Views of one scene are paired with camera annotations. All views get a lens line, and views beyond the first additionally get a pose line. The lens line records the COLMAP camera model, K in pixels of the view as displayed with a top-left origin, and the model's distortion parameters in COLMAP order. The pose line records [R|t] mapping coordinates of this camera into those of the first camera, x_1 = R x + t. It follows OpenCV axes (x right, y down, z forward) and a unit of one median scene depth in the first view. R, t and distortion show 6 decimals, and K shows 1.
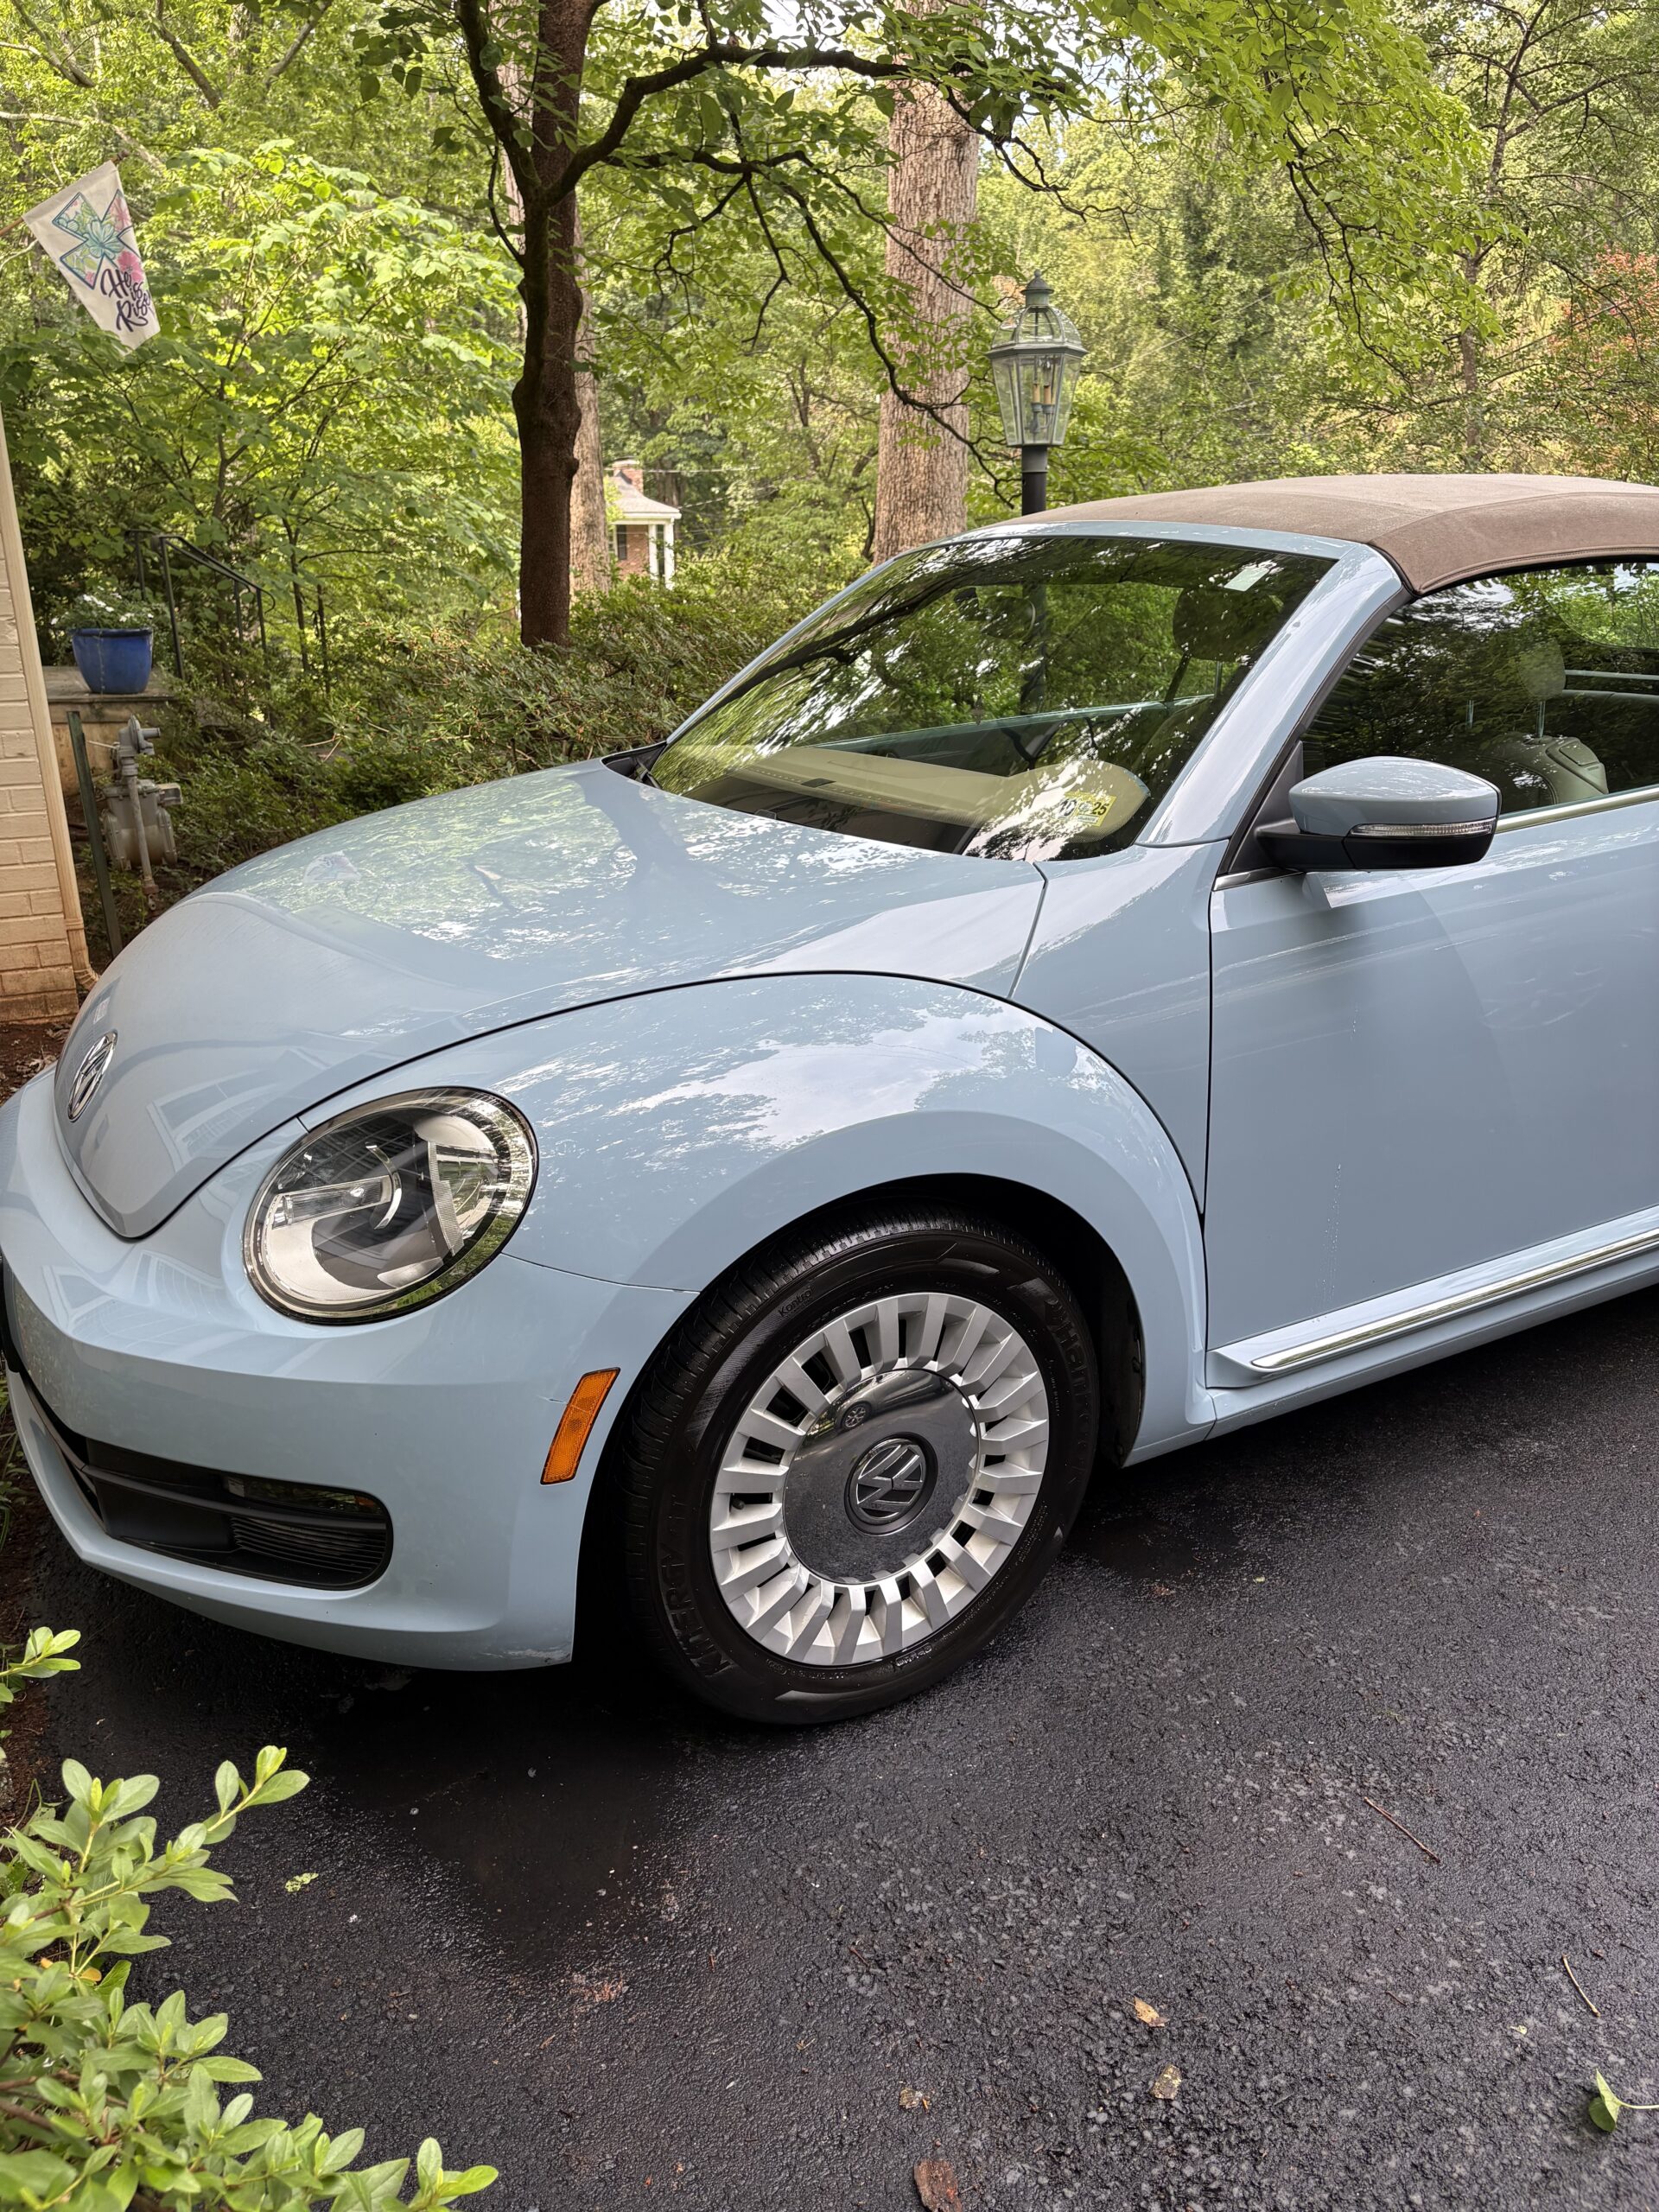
lens RADIAL K [[1841.2, 0, 829.5], [0, 1841.2, 1106.0], [0, 0, 1]] dist [0.013340, 0.006563]
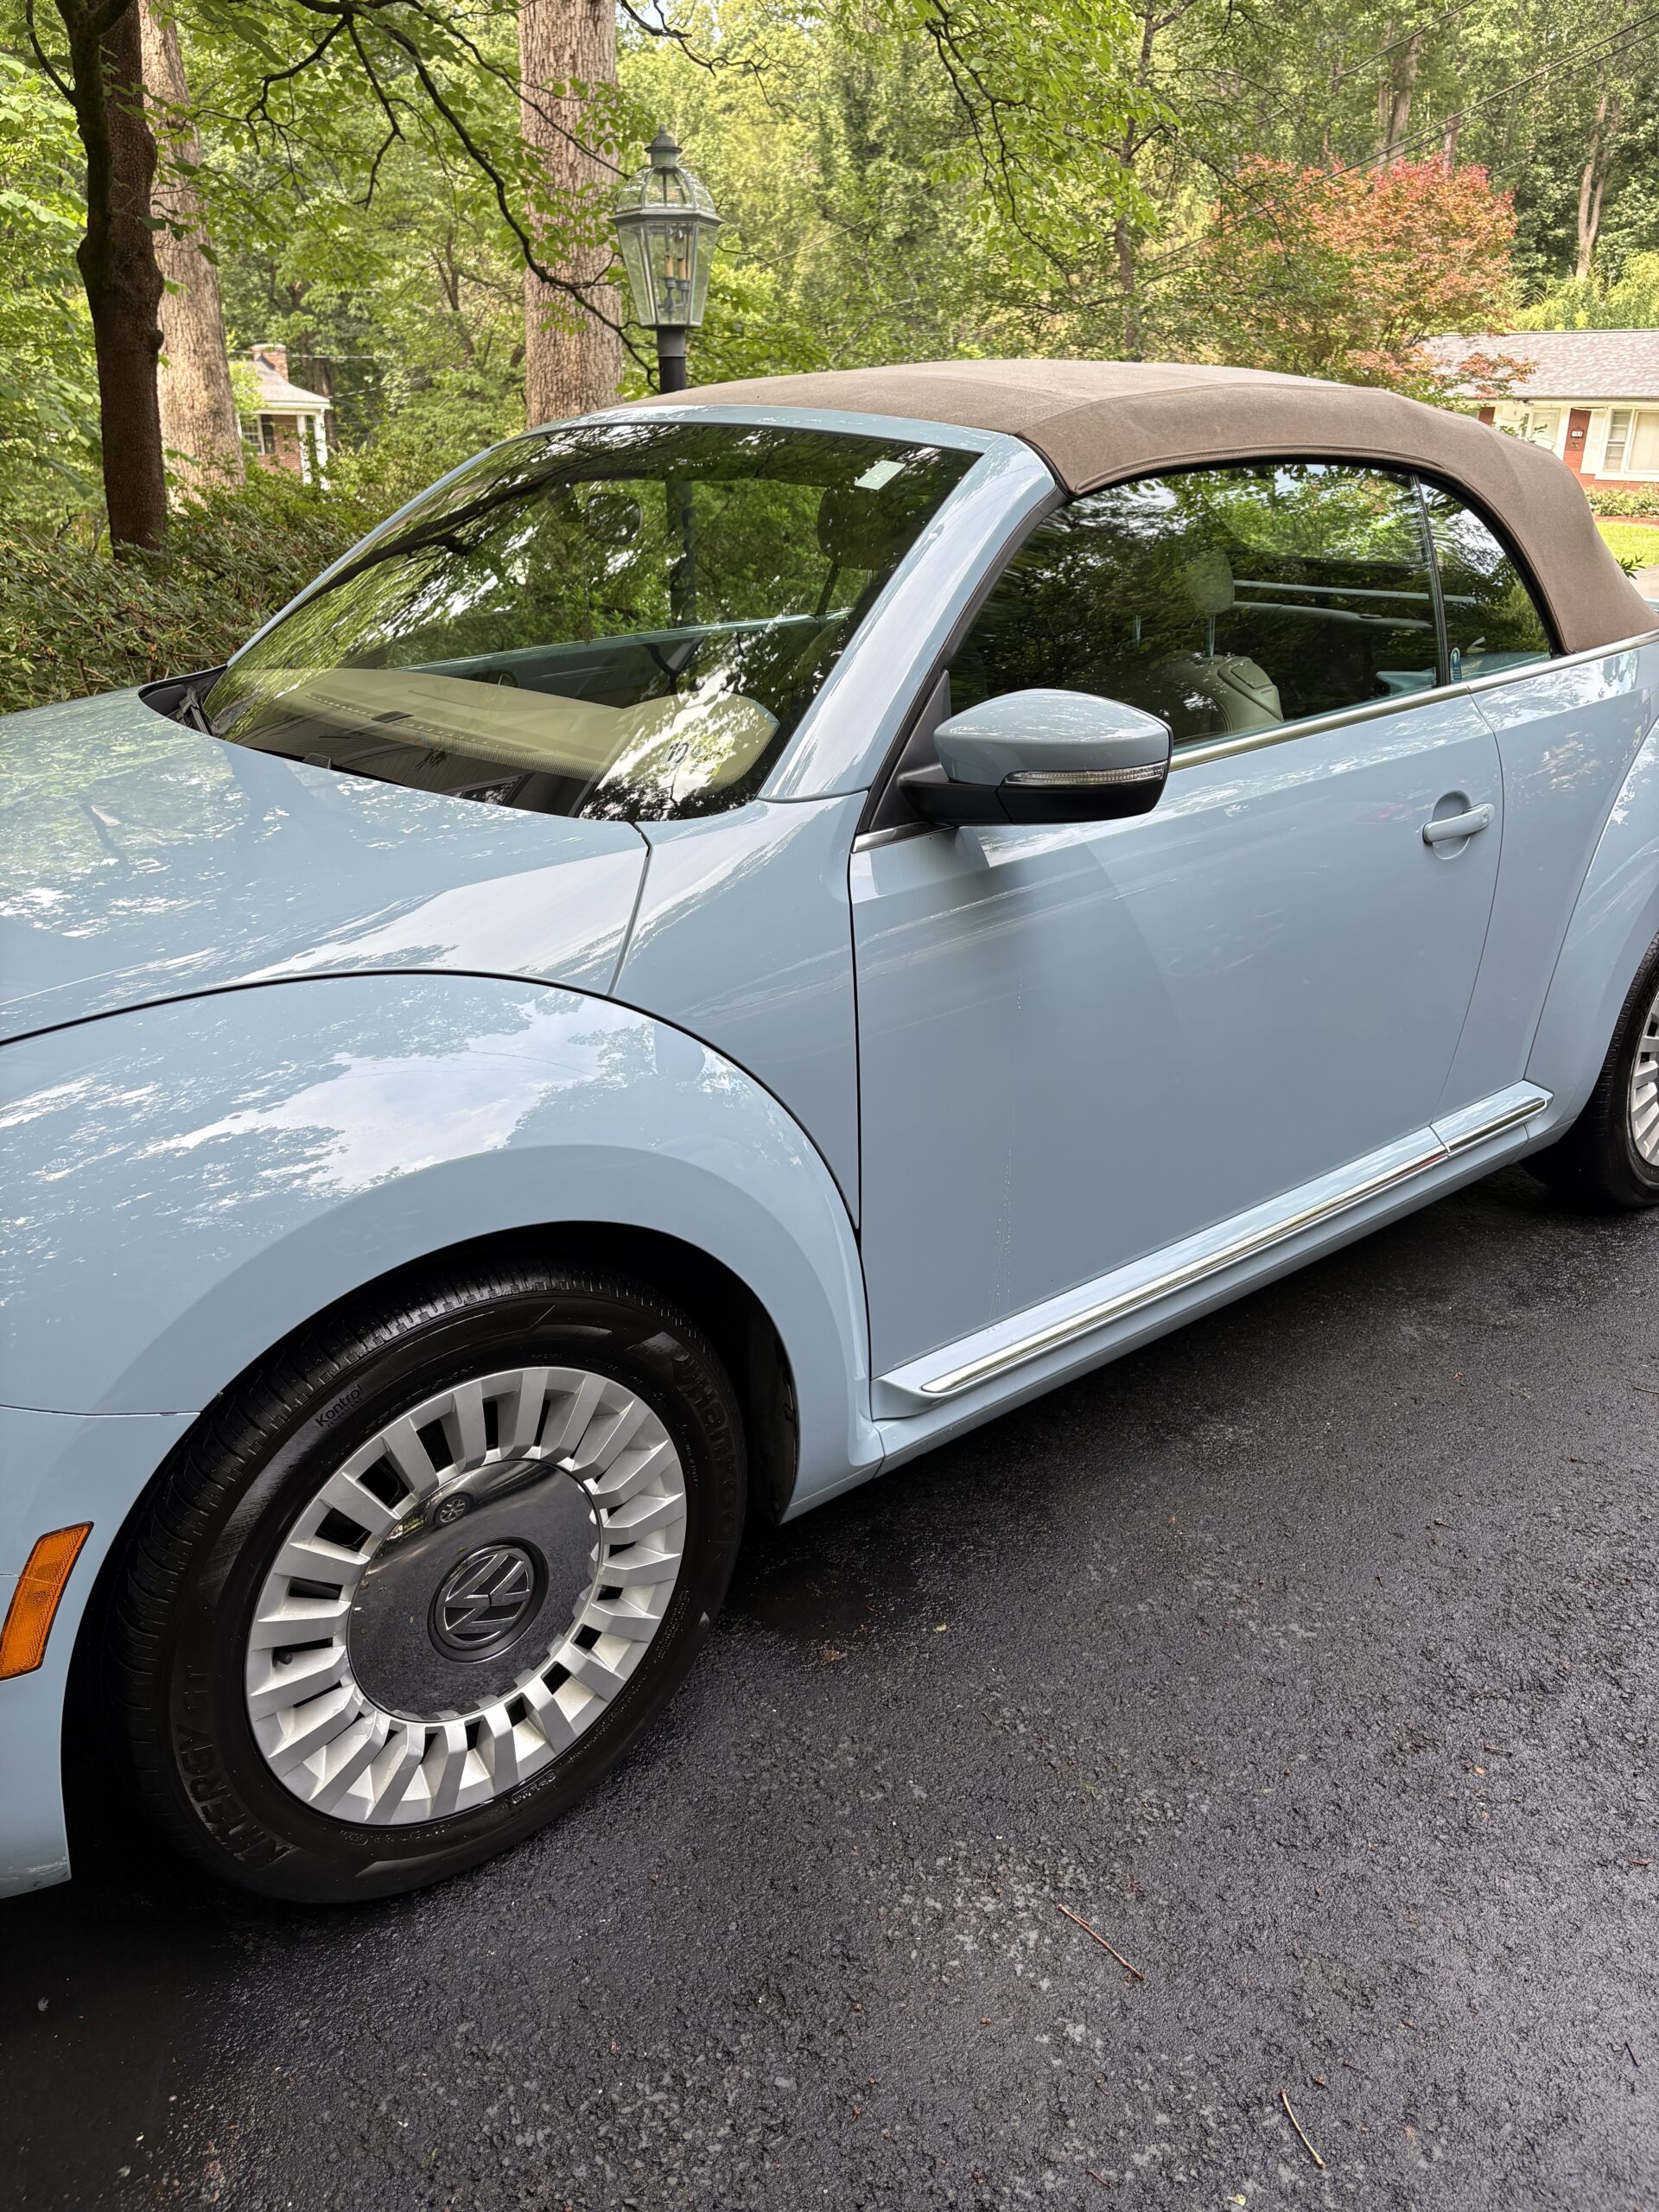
lens RADIAL K [[1734.3, 0, 883.1], [0, 1734.3, 1092.4], [0, 0, 1]] dist [0.028076, -0.048603]
pose [[0.982791, -0.052089, 0.177226, 0.071819], [0.041280, 0.997086, 0.064147, -0.054554], [-0.180051, -0.055727, 0.982077, 0.200439]]
